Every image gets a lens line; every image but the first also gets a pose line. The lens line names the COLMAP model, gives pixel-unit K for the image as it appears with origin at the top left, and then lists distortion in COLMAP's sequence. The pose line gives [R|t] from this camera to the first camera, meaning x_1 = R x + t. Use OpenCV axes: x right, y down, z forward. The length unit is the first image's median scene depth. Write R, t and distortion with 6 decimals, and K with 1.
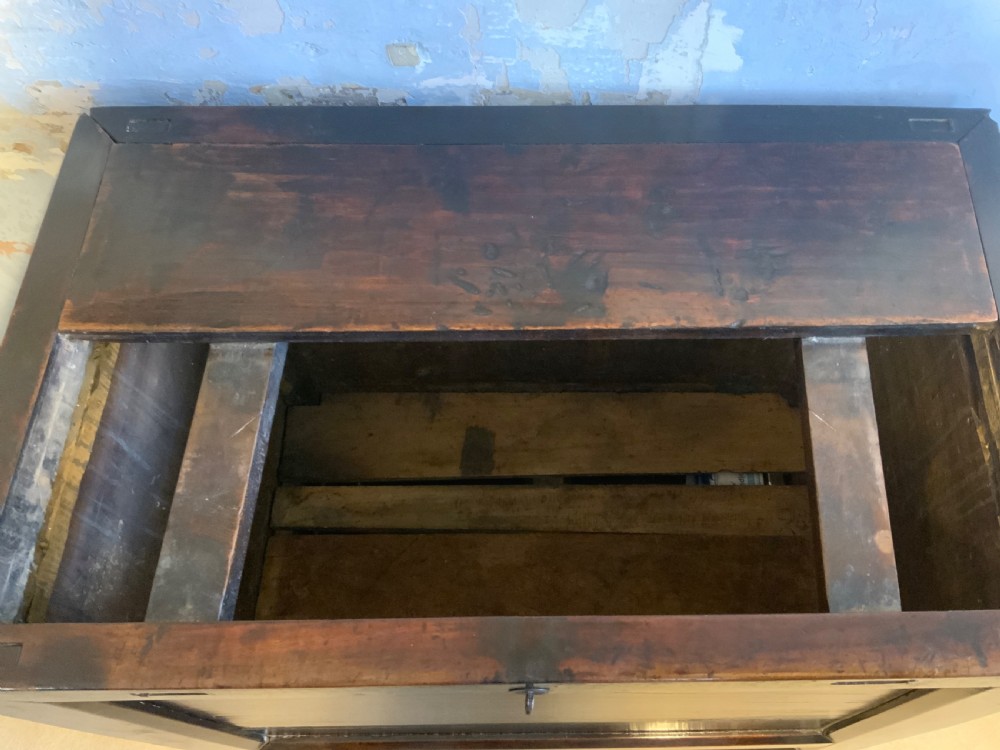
lens RADIAL K [[871.3, 0, 596.9], [0, 871.3, 374.0], [0, 0, 1]] dist [-0.010981, -0.011941]
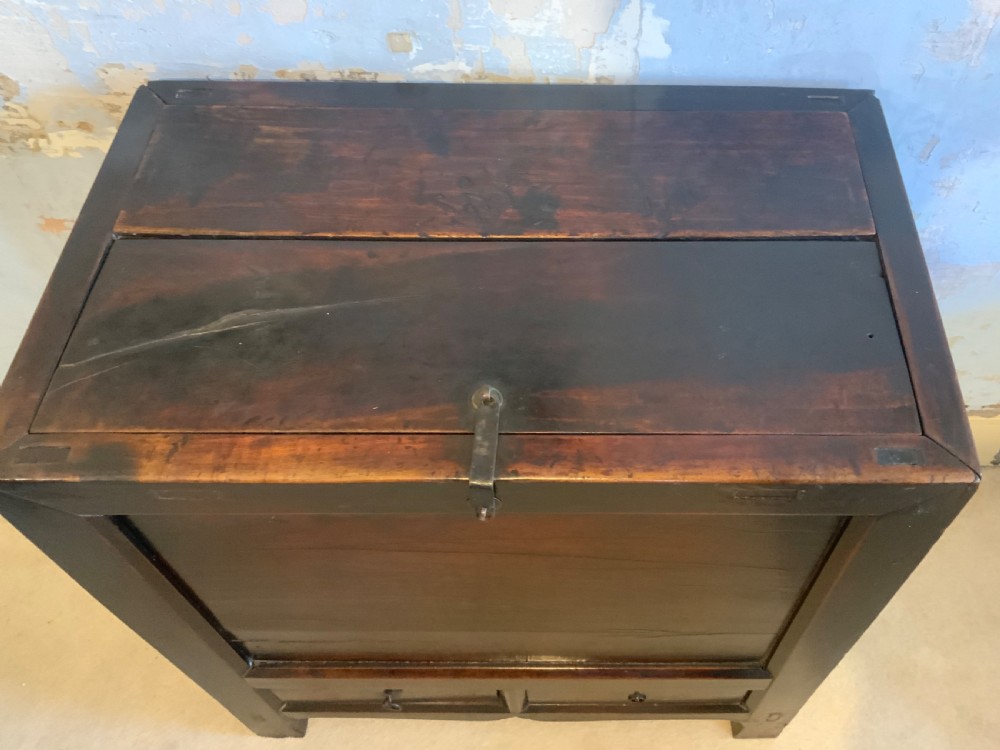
lens RADIAL K [[857.7, 0, 576.7], [0, 857.7, 379.0], [0, 0, 1]] dist [0.006067, -0.042062]
pose [[0.999928, 0.009098, -0.007813, 0.047683], [-0.010047, 0.991263, -0.131519, 0.283380], [0.006548, 0.131588, 0.991283, -0.165424]]
